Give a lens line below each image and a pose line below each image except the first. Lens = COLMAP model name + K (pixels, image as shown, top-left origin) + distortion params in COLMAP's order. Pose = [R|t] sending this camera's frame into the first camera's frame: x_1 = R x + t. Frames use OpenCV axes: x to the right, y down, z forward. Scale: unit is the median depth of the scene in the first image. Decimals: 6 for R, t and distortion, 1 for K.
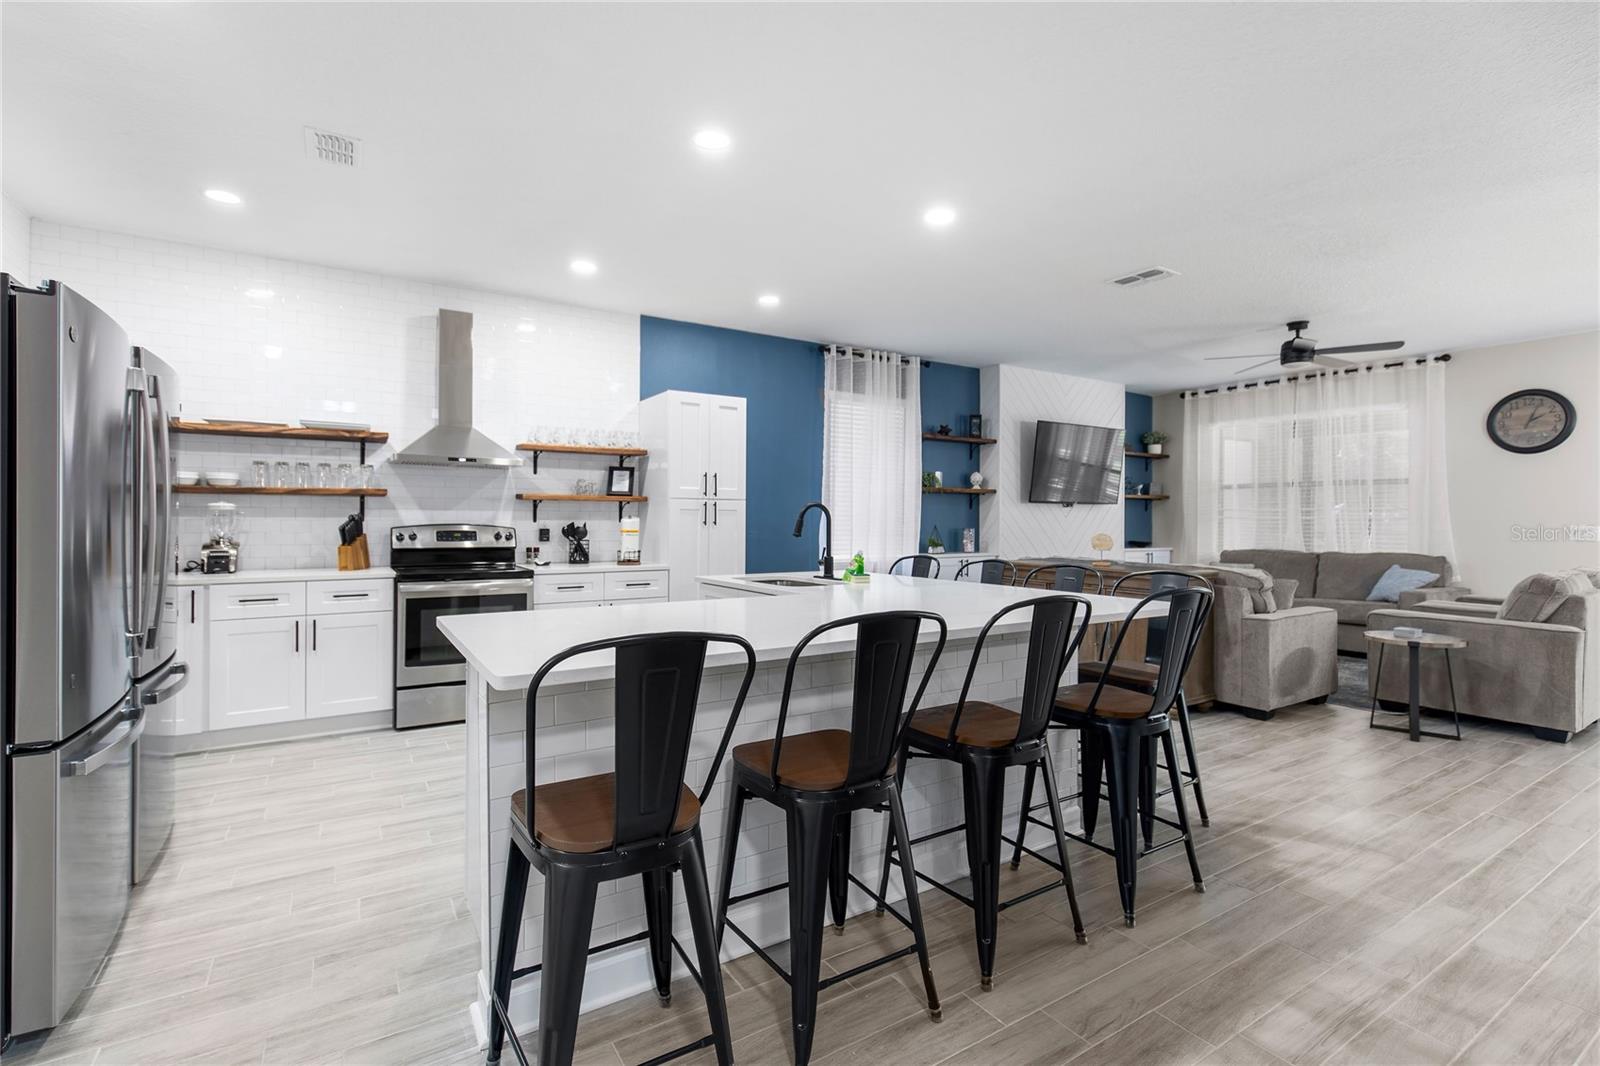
lens RADIAL K [[730.2, 0, 799.8], [0, 730.2, 526.3], [0, 0, 1]] dist [0.007822, -0.000553]
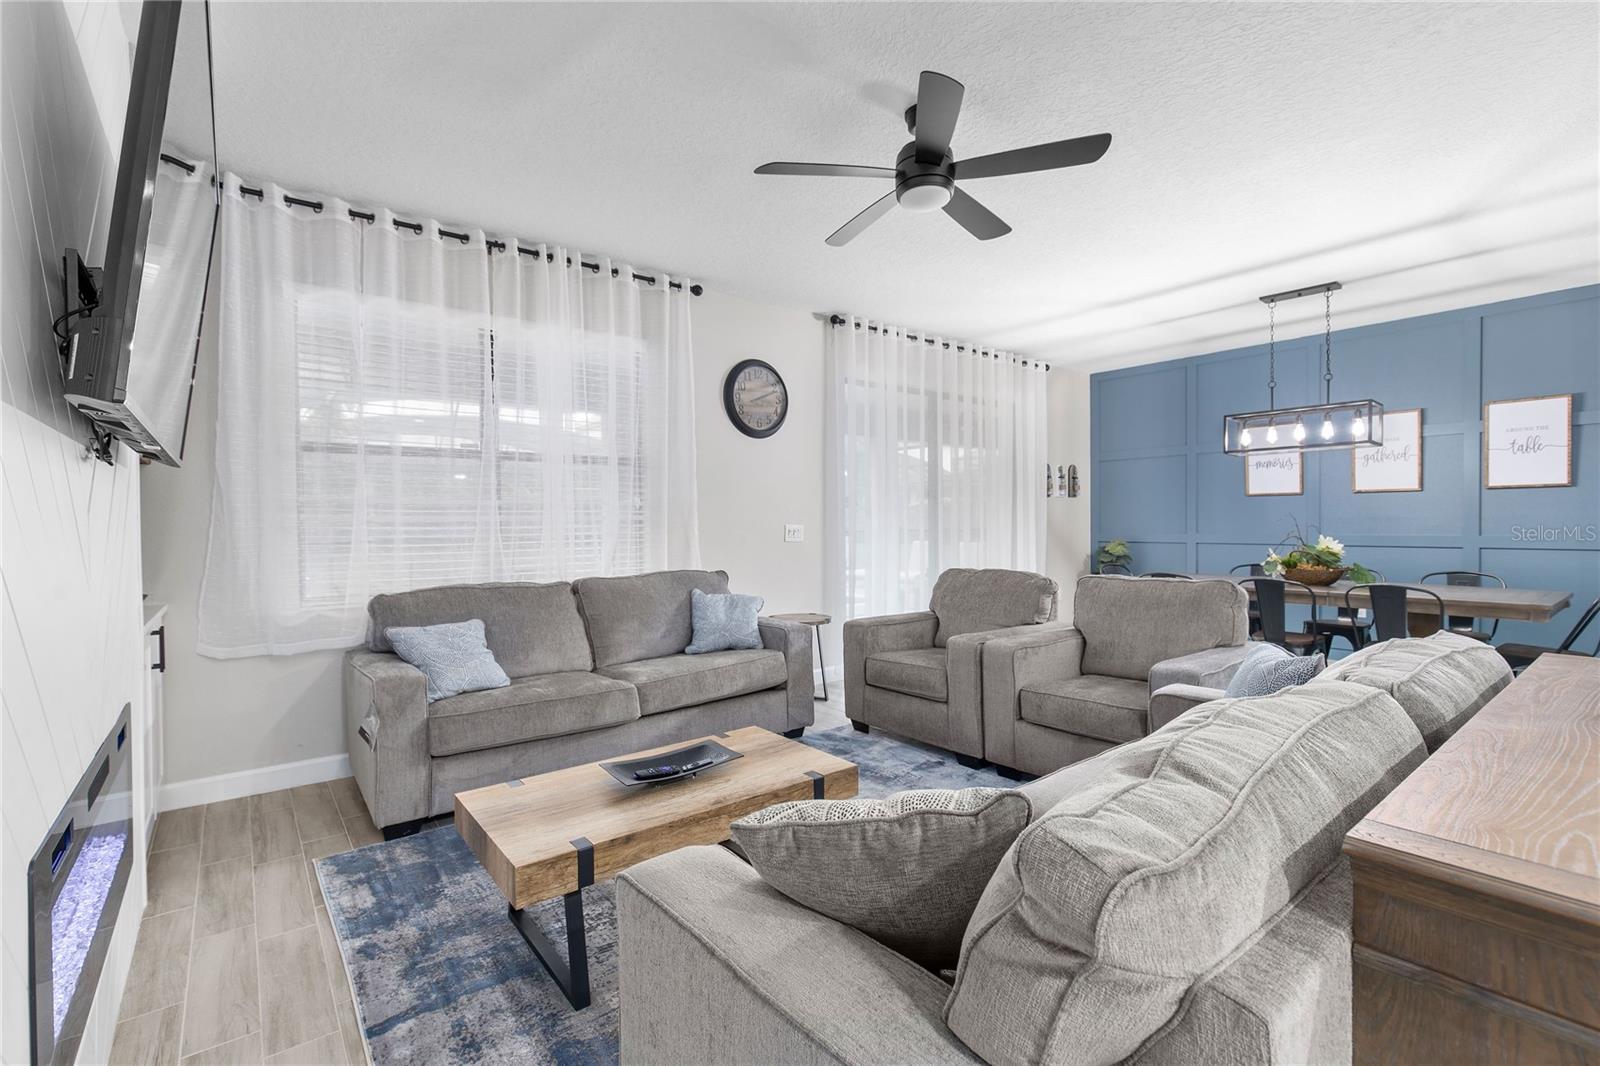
lens RADIAL K [[730.2, 0, 799.8], [0, 730.2, 526.3], [0, 0, 1]] dist [0.007822, -0.000553]
pose [[-0.112743, -0.005583, 0.993609, 0.194630], [0.022052, 0.999724, 0.008120, -0.005702], [-0.993379, 0.022827, -0.112589, 1.152903]]
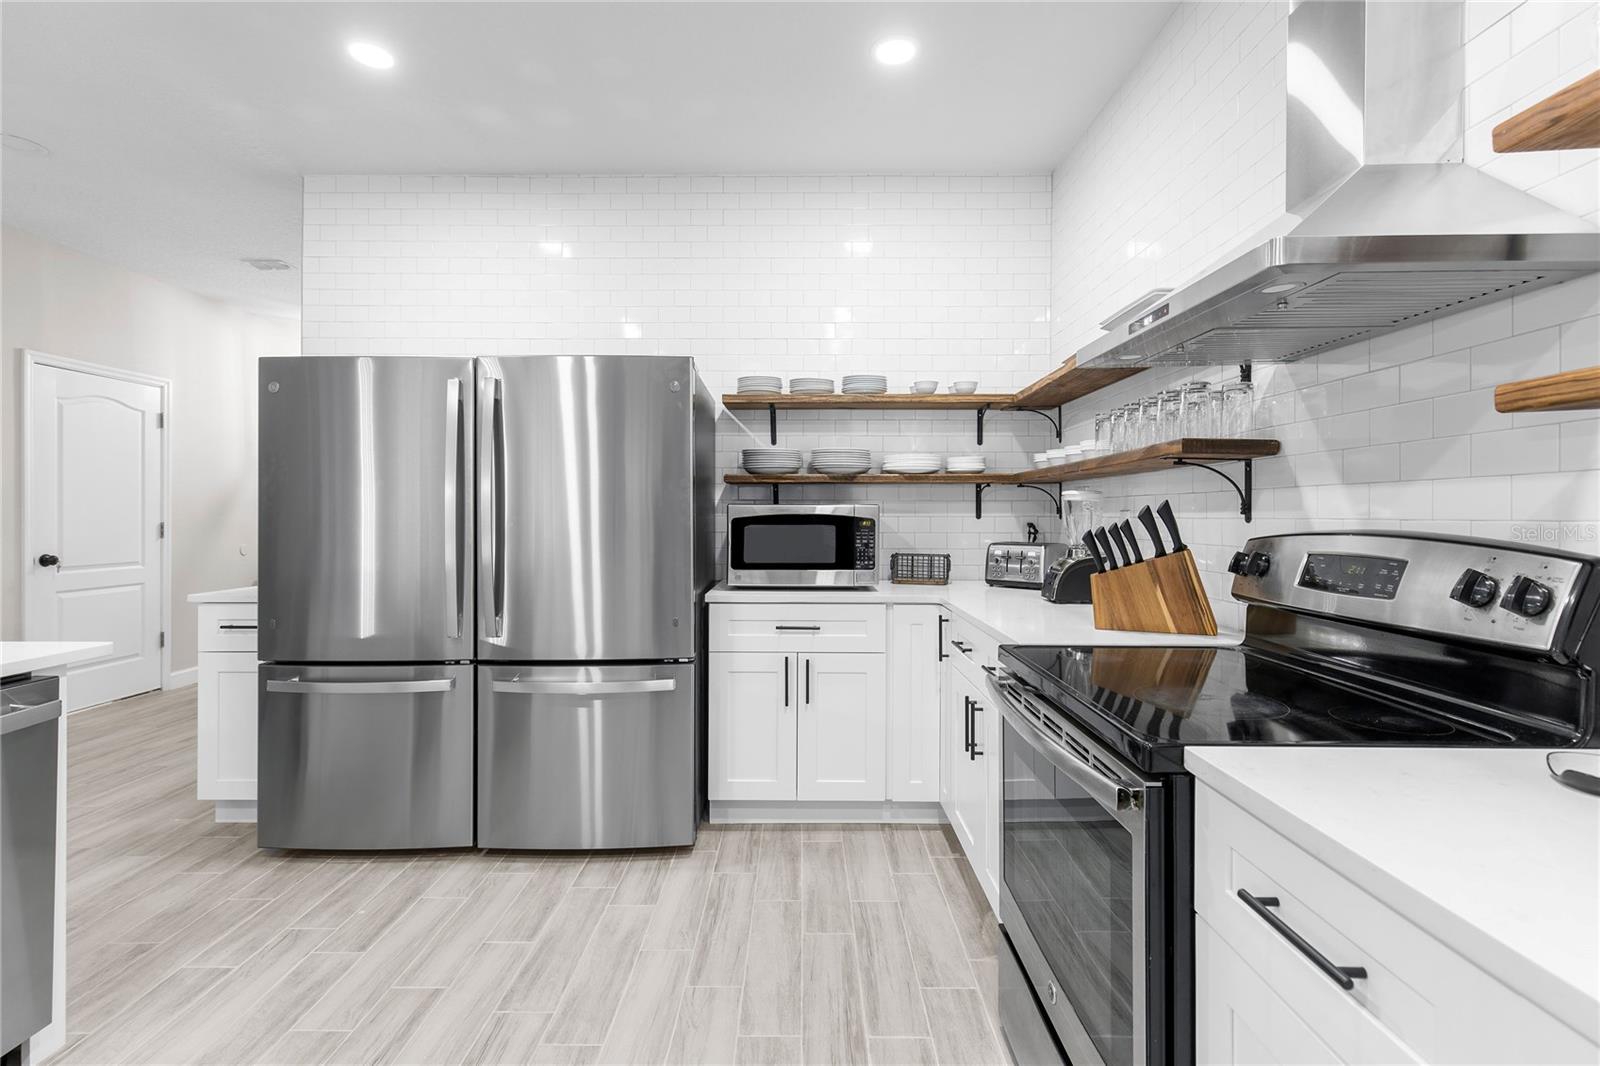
lens RADIAL K [[740.4, 0, 803.1], [0, 740.4, 512.2], [0, 0, 1]] dist [0.002753, 0.000059]
pose [[-0.538264, -0.006060, -0.842754, -0.094744], [-0.009661, 0.999953, -0.001020, -0.006839], [0.842721, 0.007593, -0.538297, 0.817726]]
